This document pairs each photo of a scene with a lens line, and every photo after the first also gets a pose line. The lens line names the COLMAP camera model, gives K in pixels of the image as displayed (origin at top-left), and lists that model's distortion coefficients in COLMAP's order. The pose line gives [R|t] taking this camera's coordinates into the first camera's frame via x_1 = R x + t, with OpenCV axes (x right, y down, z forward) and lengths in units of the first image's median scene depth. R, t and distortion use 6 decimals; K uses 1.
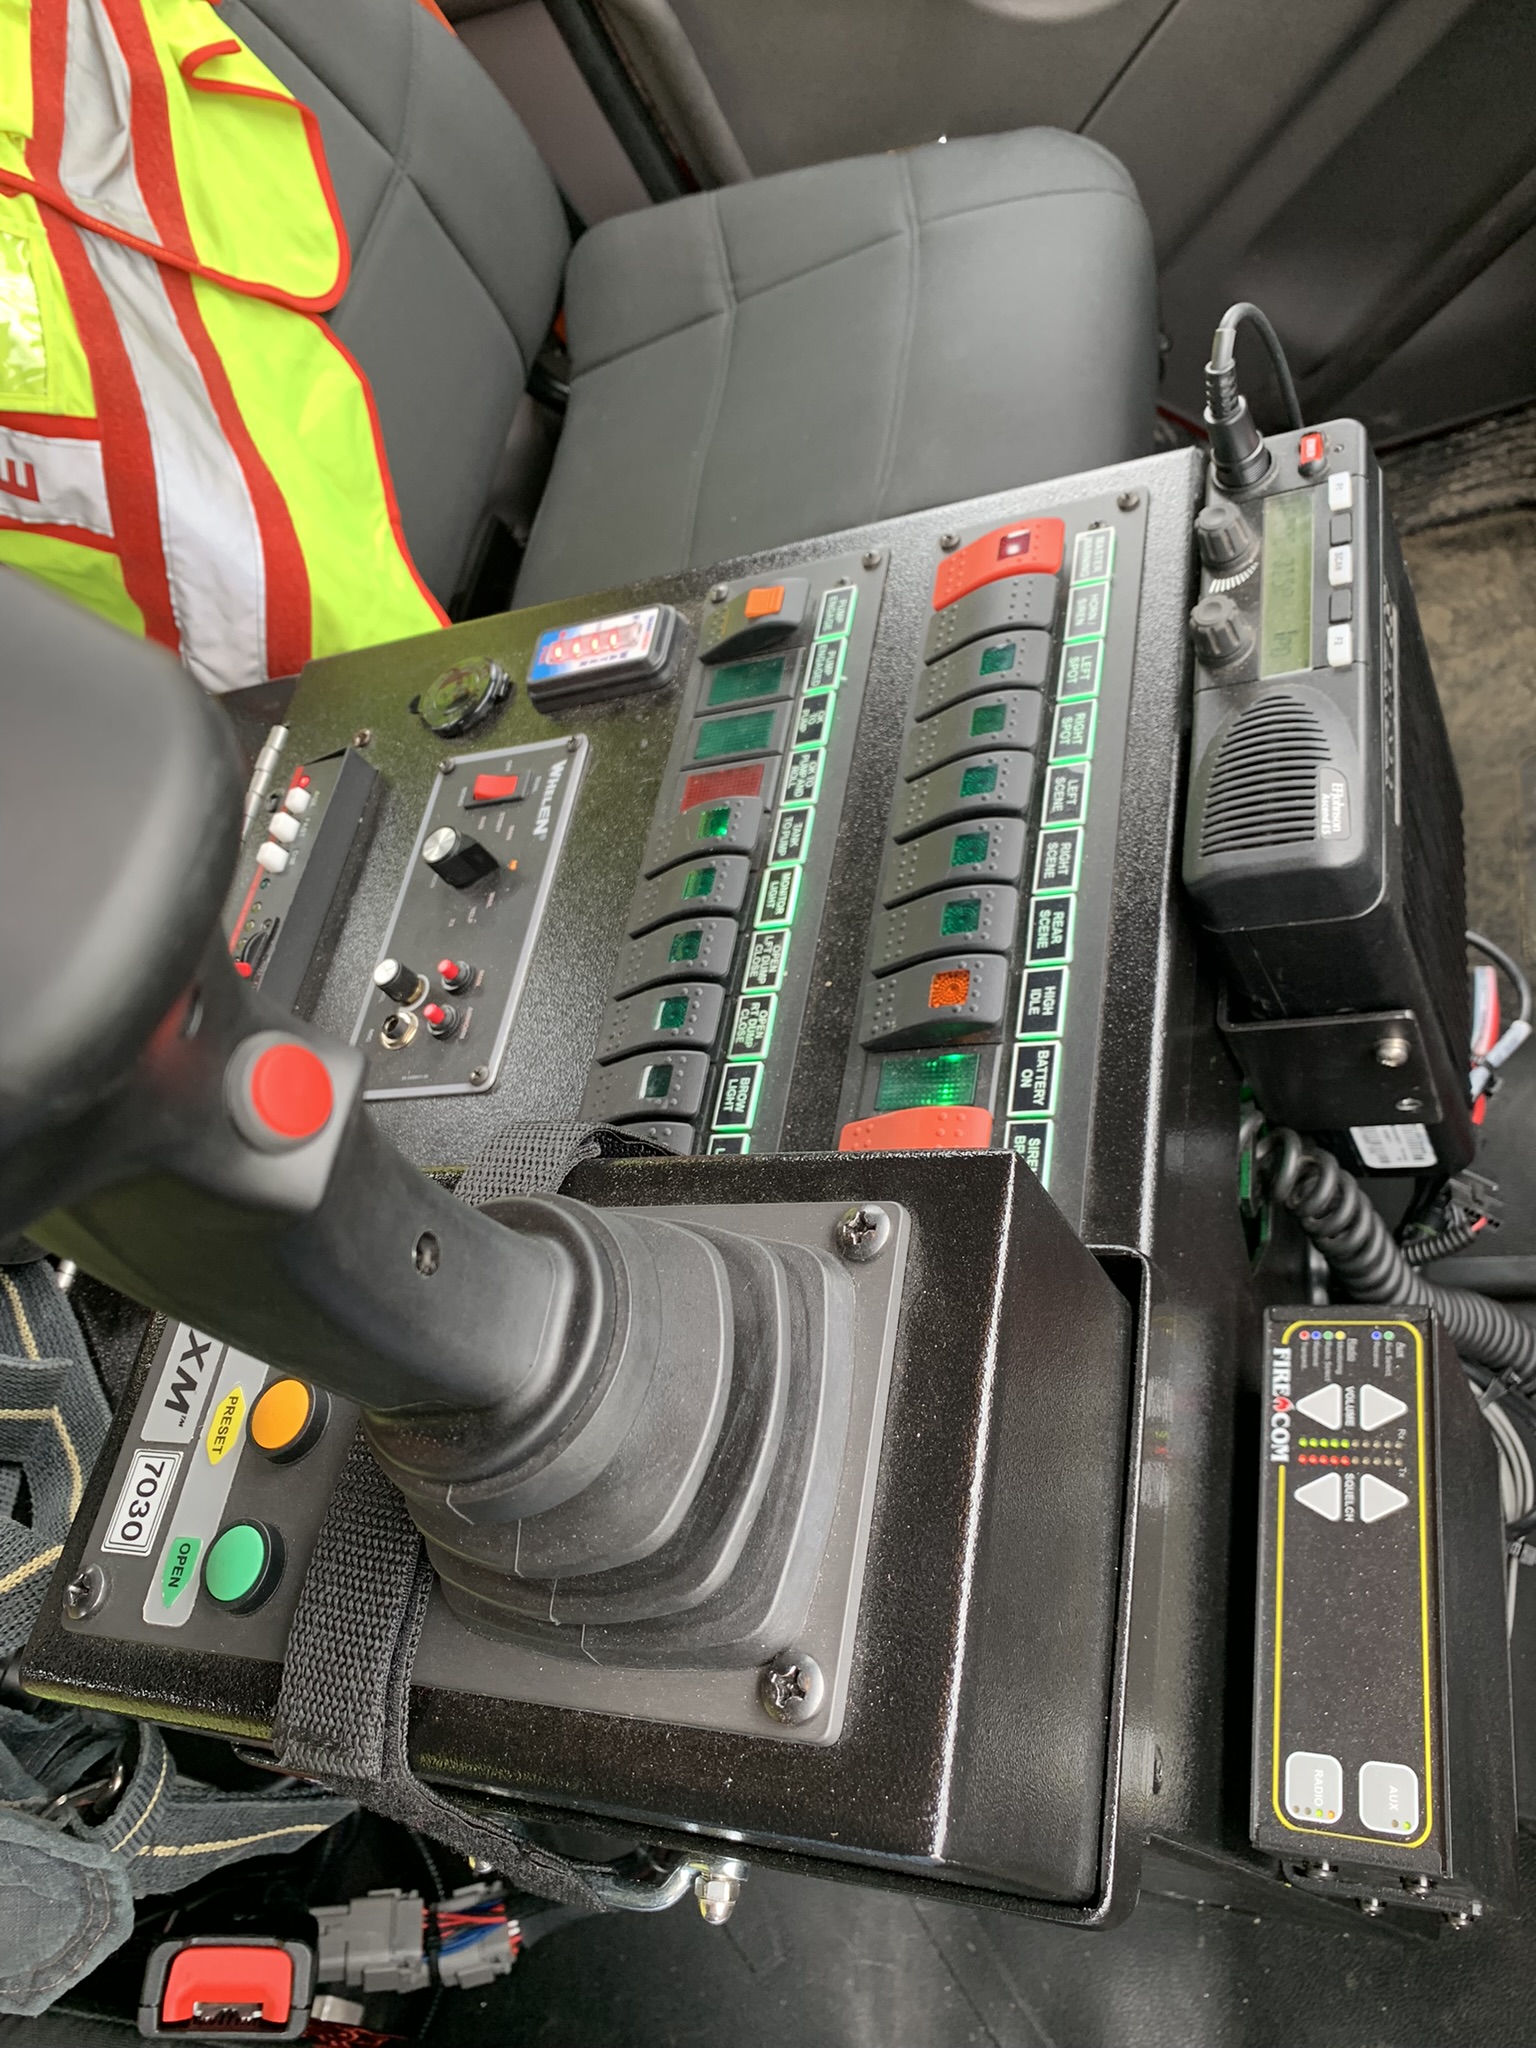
lens RADIAL K [[1544.5, 0, 773.4], [0, 1544.5, 1020.3], [0, 0, 1]] dist [0.043979, -0.053732]
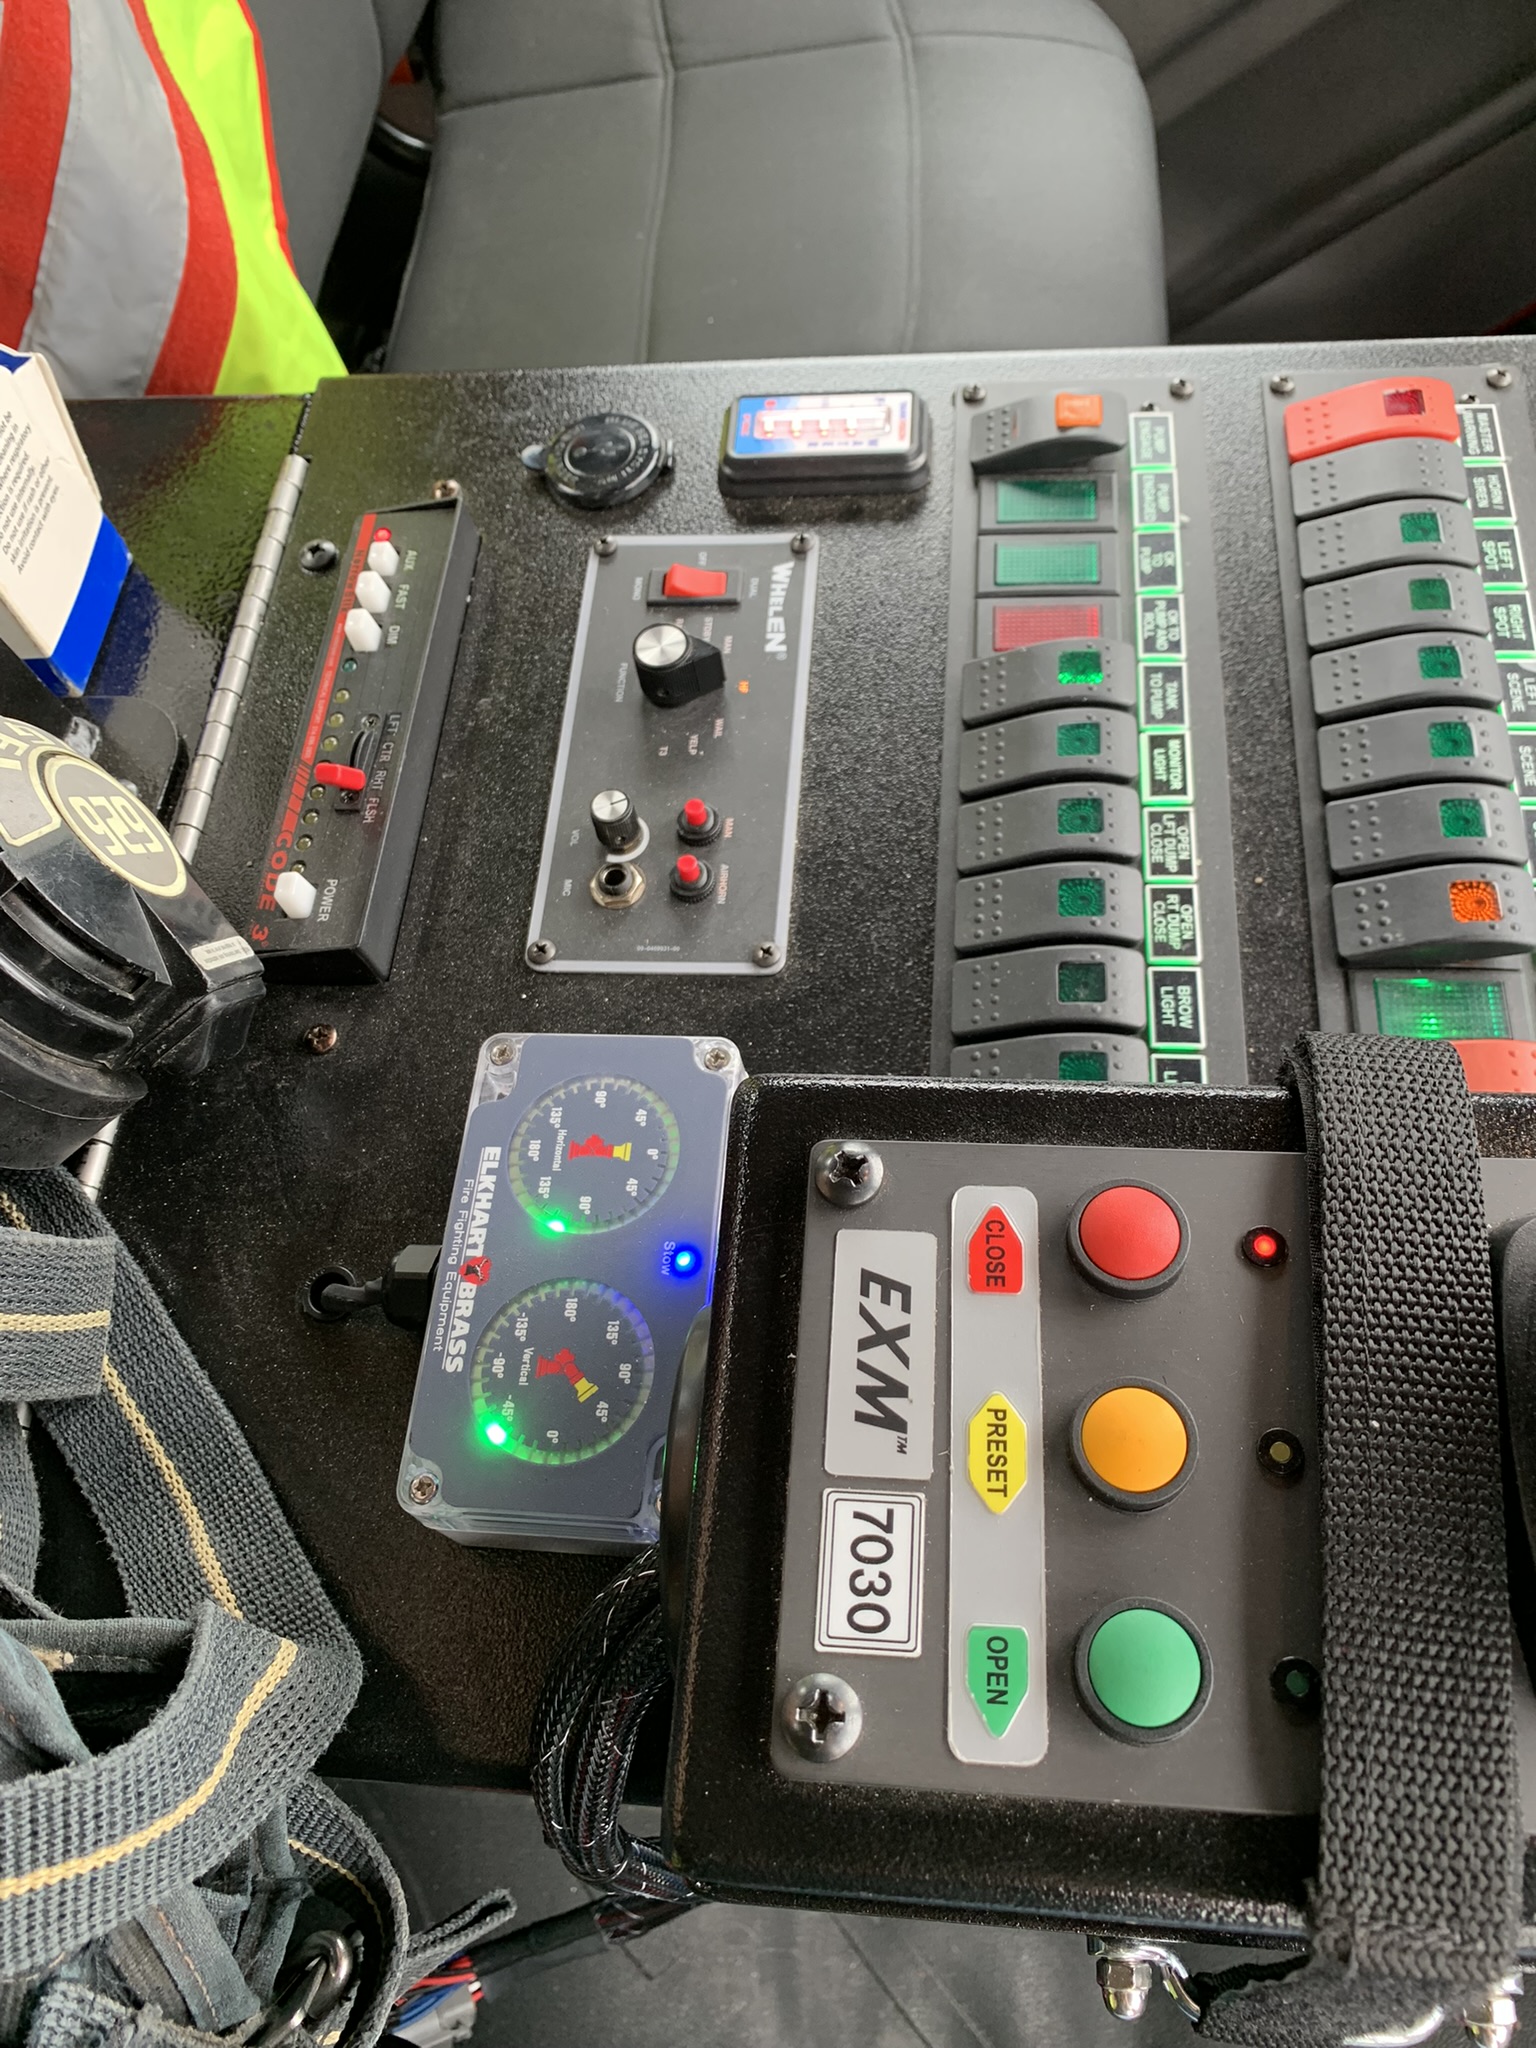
lens RADIAL K [[1544.5, 0, 764.4], [0, 1544.5, 1021.5], [0, 0, 1]] dist [0.043979, -0.053732]
pose [[0.936641, 0.068700, 0.343487, -0.442684], [-0.087996, 0.995281, 0.040888, 0.036938], [-0.339057, -0.068522, 0.938267, 0.271159]]
